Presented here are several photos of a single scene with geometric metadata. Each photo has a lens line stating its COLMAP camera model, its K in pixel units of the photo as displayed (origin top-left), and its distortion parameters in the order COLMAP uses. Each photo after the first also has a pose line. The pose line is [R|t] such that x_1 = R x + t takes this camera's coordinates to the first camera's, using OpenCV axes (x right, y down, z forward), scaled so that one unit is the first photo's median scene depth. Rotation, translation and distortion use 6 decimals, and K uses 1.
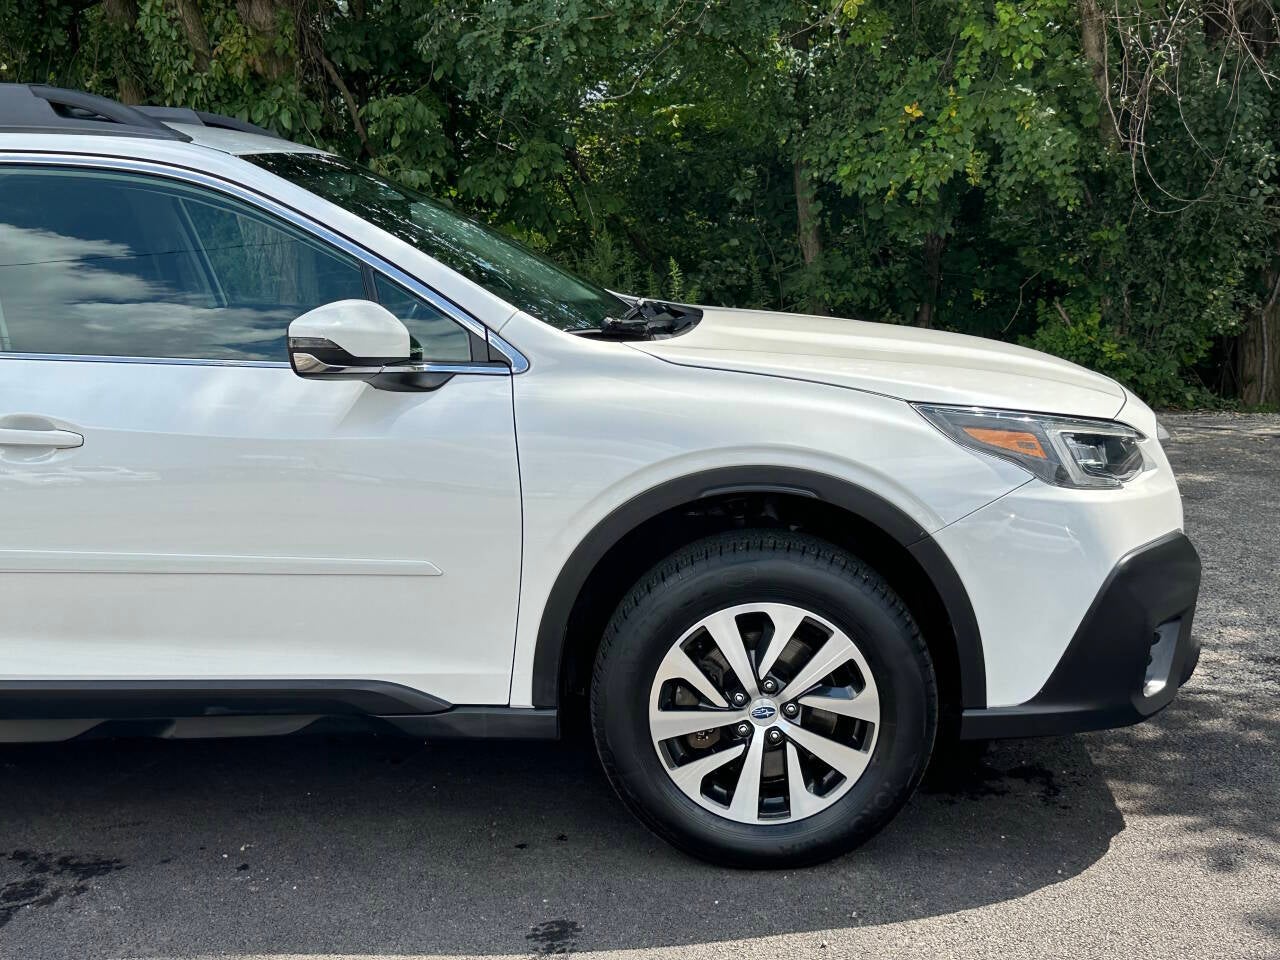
lens RADIAL K [[1589.0, 0, 640.0], [0, 1589.0, 480.0], [0, 0, 1]] dist [0.226878, -0.591313]
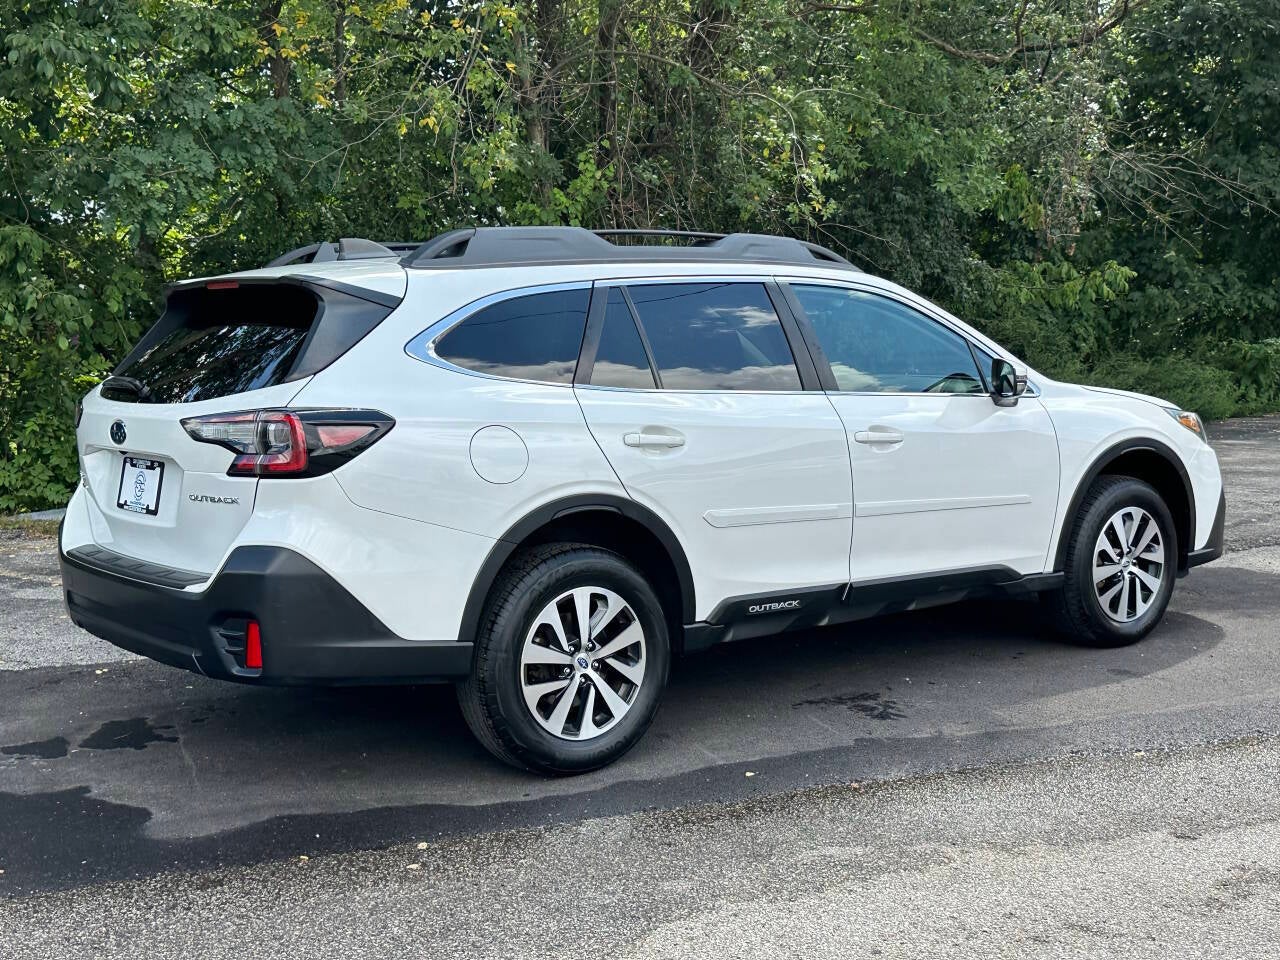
lens RADIAL K [[1589.0, 0, 640.0], [0, 1589.0, 480.0], [0, 0, 1]] dist [0.226878, -0.591313]
pose [[0.758946, -0.049485, 0.649270, -0.597743], [0.109353, 0.992633, -0.052171, 0.028834], [-0.641905, 0.110595, 0.758766, -0.051094]]
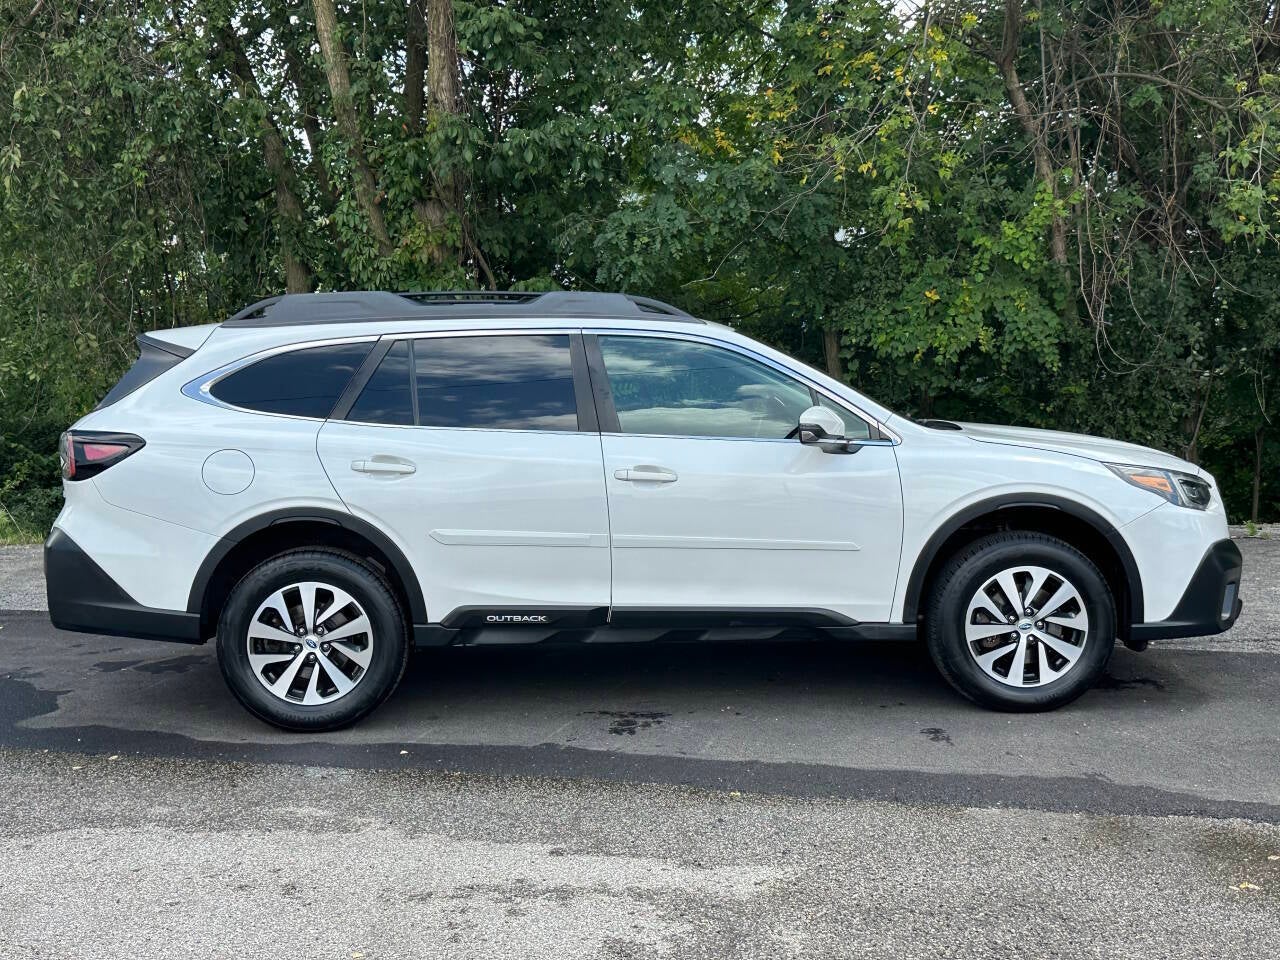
lens RADIAL K [[1589.0, 0, 640.0], [0, 1589.0, 480.0], [0, 0, 1]] dist [0.226878, -0.591313]
pose [[0.996848, 0.008845, 0.078839, -0.187655], [-0.001161, 0.995286, -0.096978, 0.056491], [-0.079325, 0.096581, 0.992159, -0.306136]]
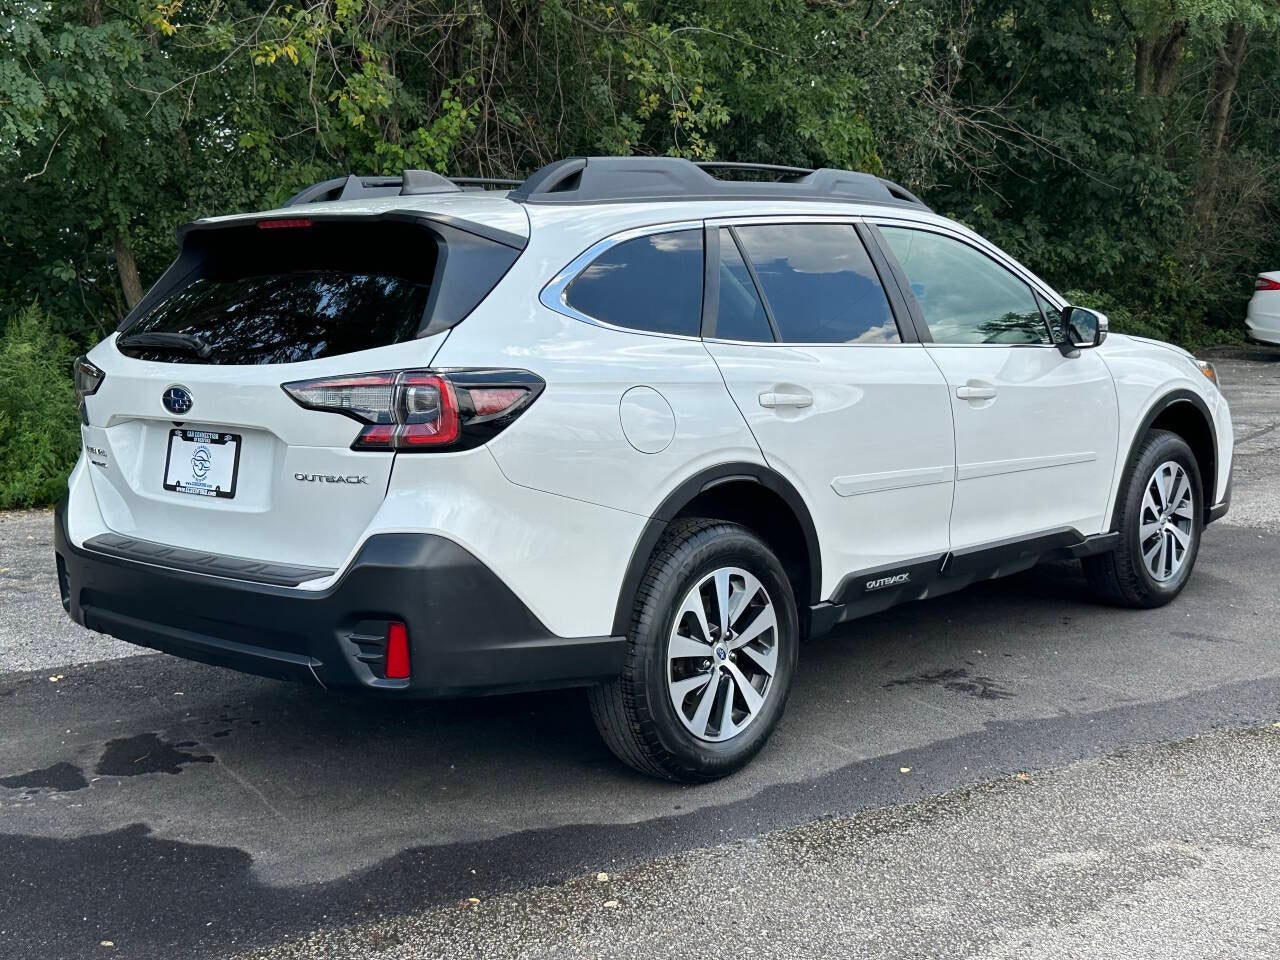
lens RADIAL K [[1589.0, 0, 640.0], [0, 1589.0, 480.0], [0, 0, 1]] dist [0.226878, -0.591313]
pose [[0.637240, -0.083258, 0.766155, -0.640895], [0.134343, 0.990927, -0.004054, 0.007547], [-0.758866, 0.105511, 0.642643, 0.081811]]
